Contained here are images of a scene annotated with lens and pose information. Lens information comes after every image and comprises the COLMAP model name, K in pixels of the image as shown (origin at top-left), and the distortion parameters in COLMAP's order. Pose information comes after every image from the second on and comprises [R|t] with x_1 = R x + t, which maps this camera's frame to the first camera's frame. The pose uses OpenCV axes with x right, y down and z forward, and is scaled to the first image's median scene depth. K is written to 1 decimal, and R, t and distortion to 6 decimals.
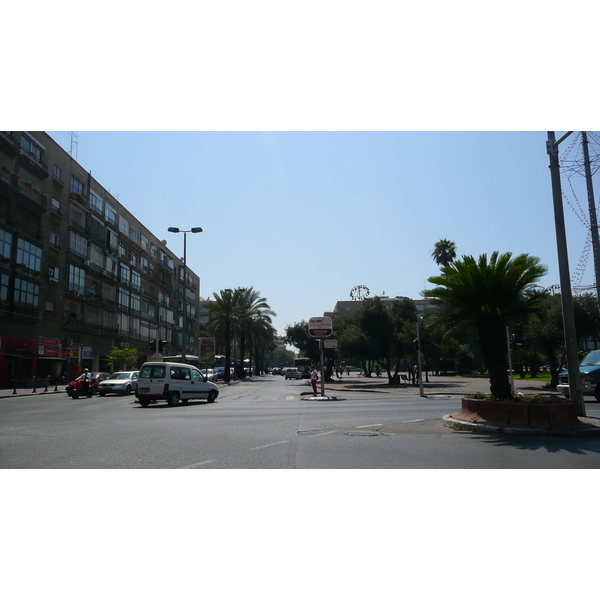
lens RADIAL K [[482.4, 0, 299.9], [0, 482.4, 302.8], [0, 0, 1]] dist [-0.002426, -0.019692]
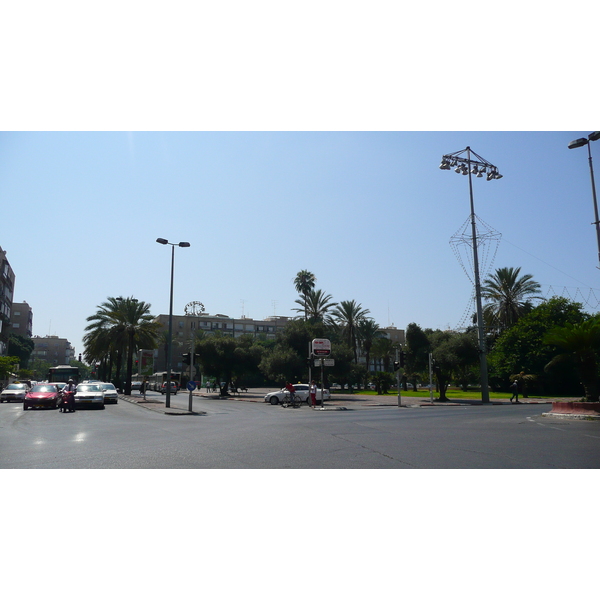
lens RADIAL K [[482.4, 0, 305.1], [0, 482.4, 297.9], [0, 0, 1]] dist [-0.002426, -0.019692]
pose [[0.888719, 0.095215, 0.448457, -0.363836], [-0.076022, 0.995260, -0.060655, 0.003044], [-0.452106, 0.019813, 0.891744, -0.016820]]
